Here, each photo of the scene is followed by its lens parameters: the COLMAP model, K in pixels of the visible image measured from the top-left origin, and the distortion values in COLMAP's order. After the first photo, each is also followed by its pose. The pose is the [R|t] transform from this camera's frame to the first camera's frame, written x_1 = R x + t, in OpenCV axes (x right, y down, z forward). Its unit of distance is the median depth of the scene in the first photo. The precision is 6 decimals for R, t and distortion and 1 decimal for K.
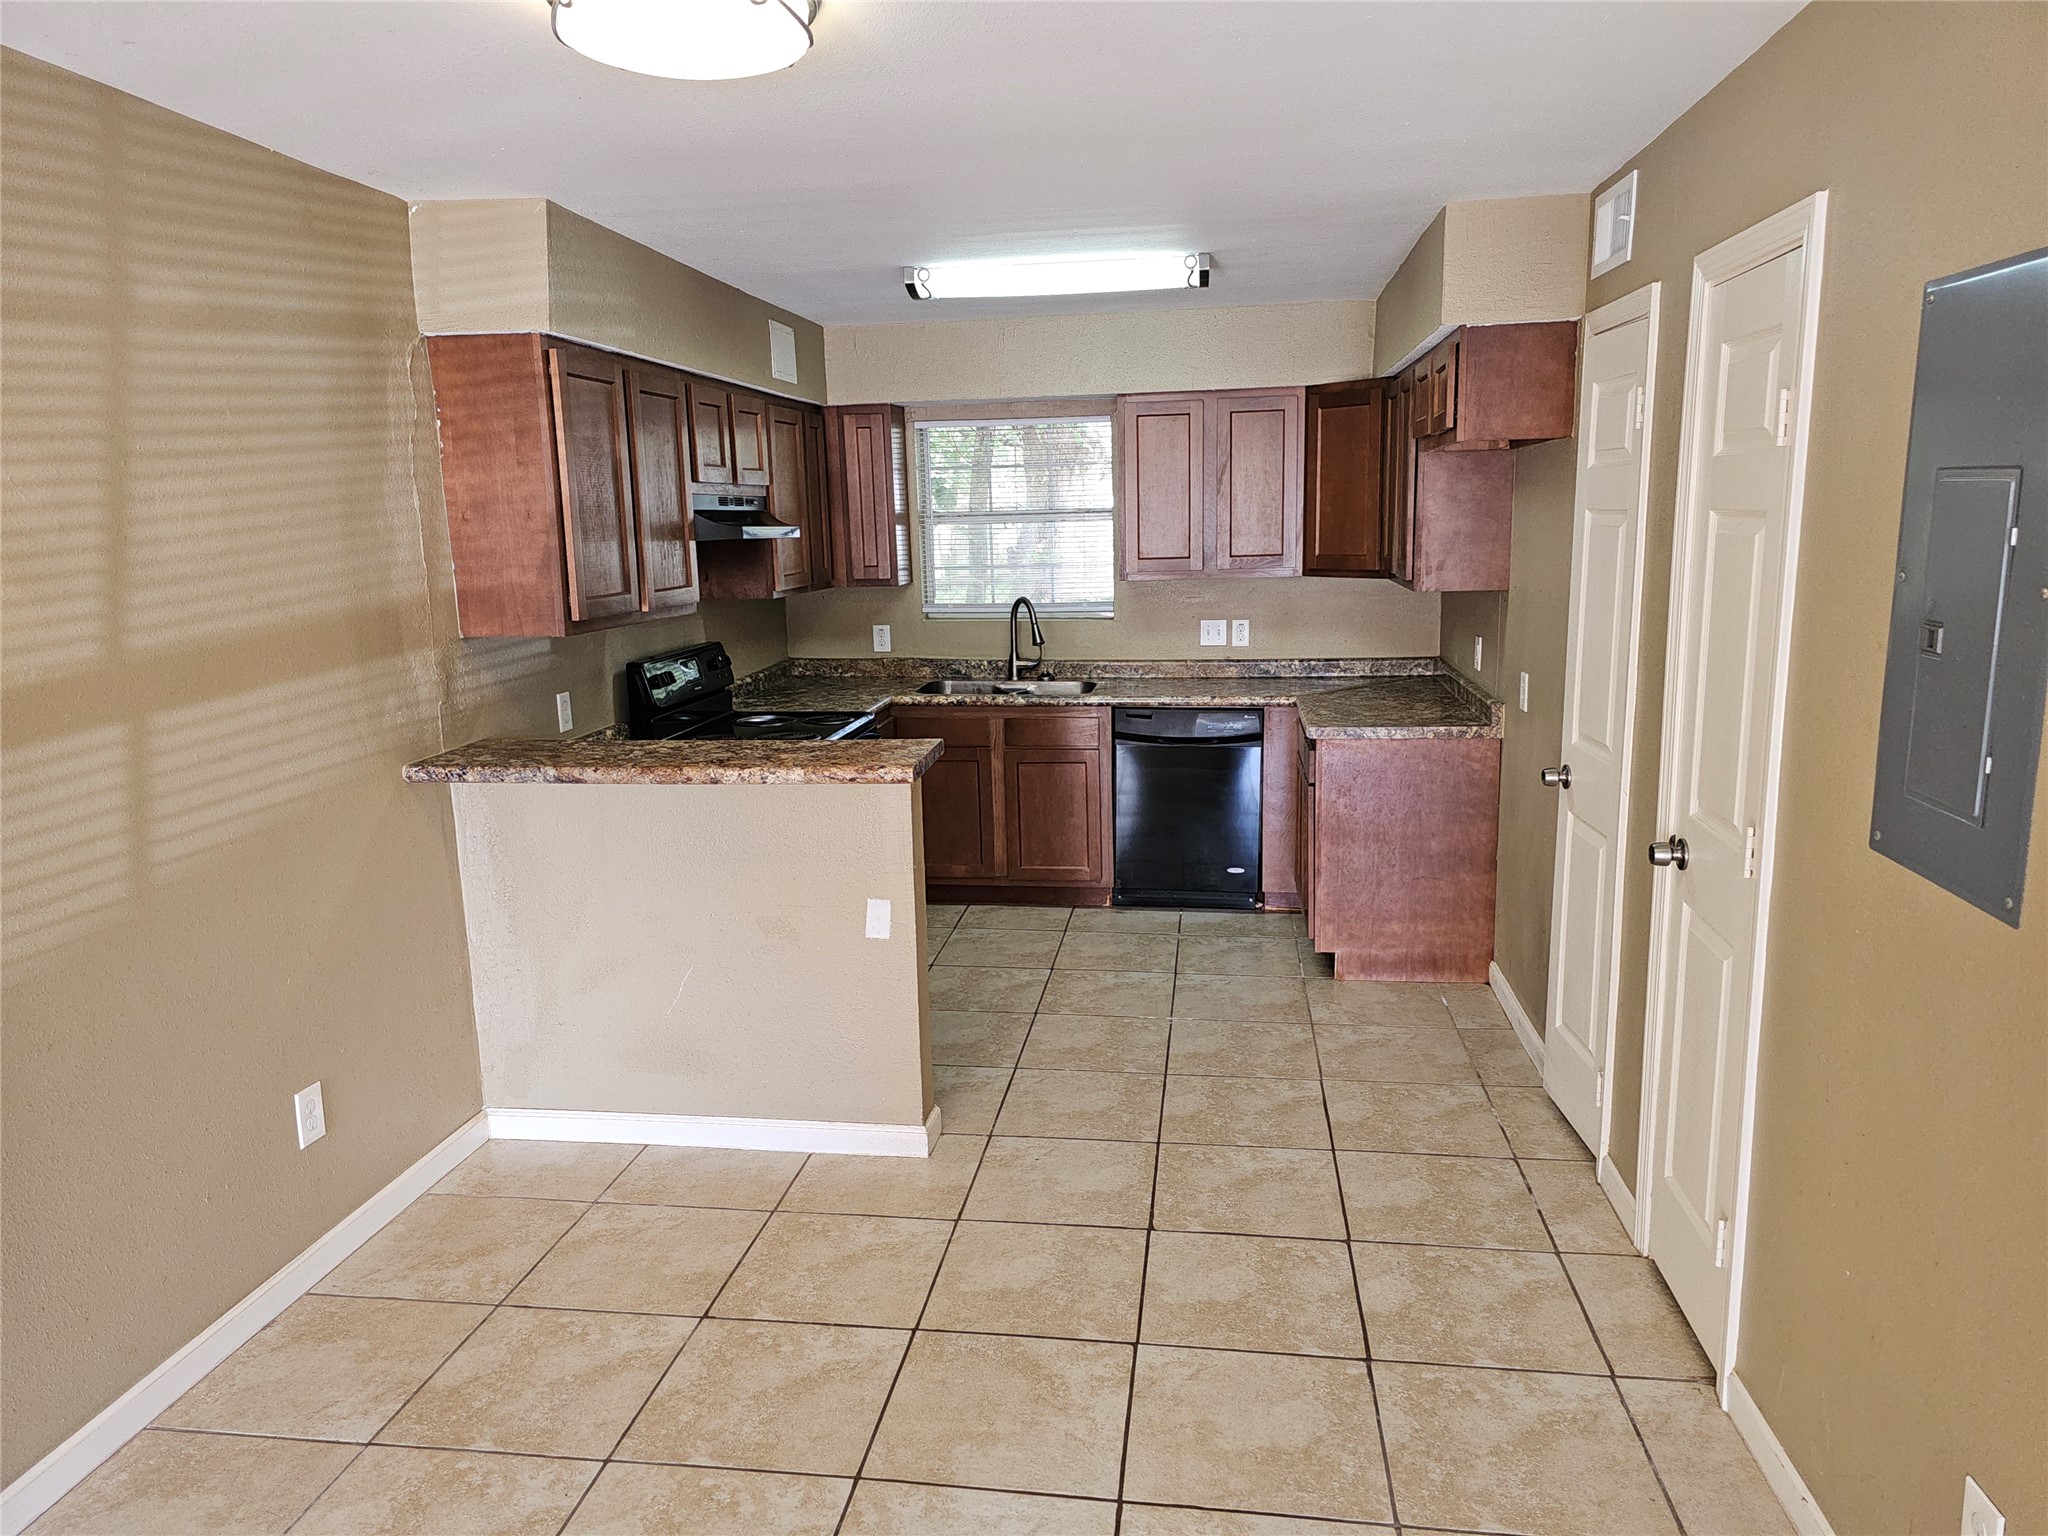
lens RADIAL K [[1377.5, 0, 1027.7], [0, 1377.5, 761.5], [0, 0, 1]] dist [0.118128, -0.001434]
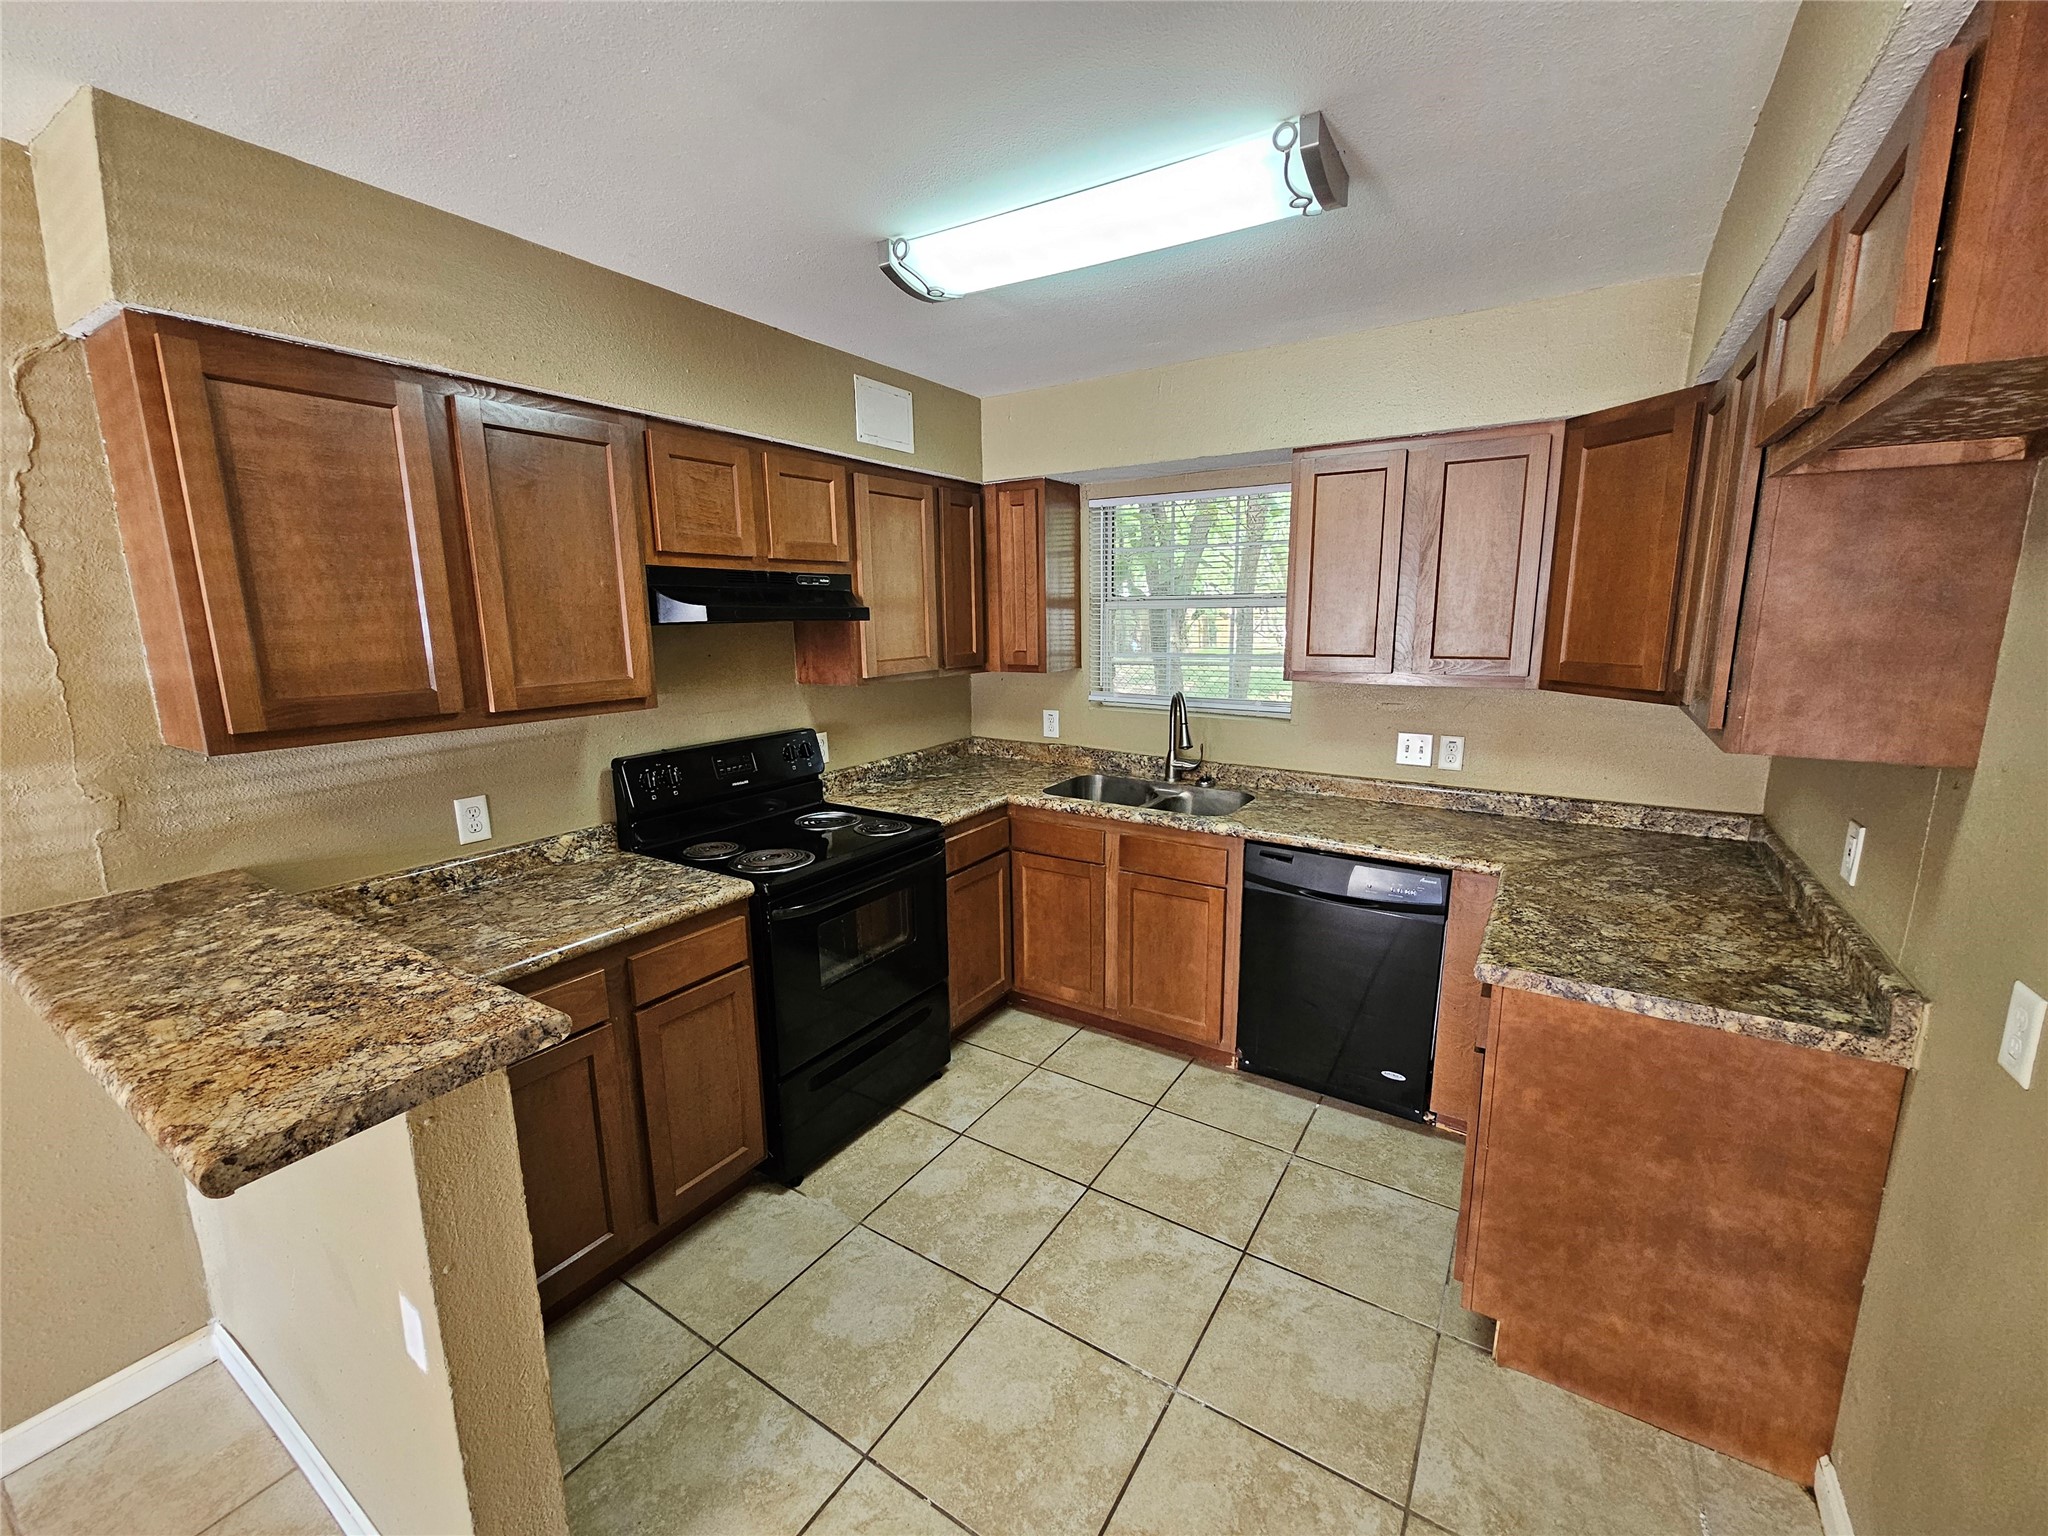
lens RADIAL K [[833.2, 0, 1033.9], [0, 833.2, 771.3], [0, 0, 1]] dist [-0.001777, 0.004194]
pose [[0.910617, 0.095438, -0.402079, 0.138846], [-0.087132, 0.995435, 0.038945, -0.086292], [0.403960, -0.000430, 0.914776, 0.504089]]
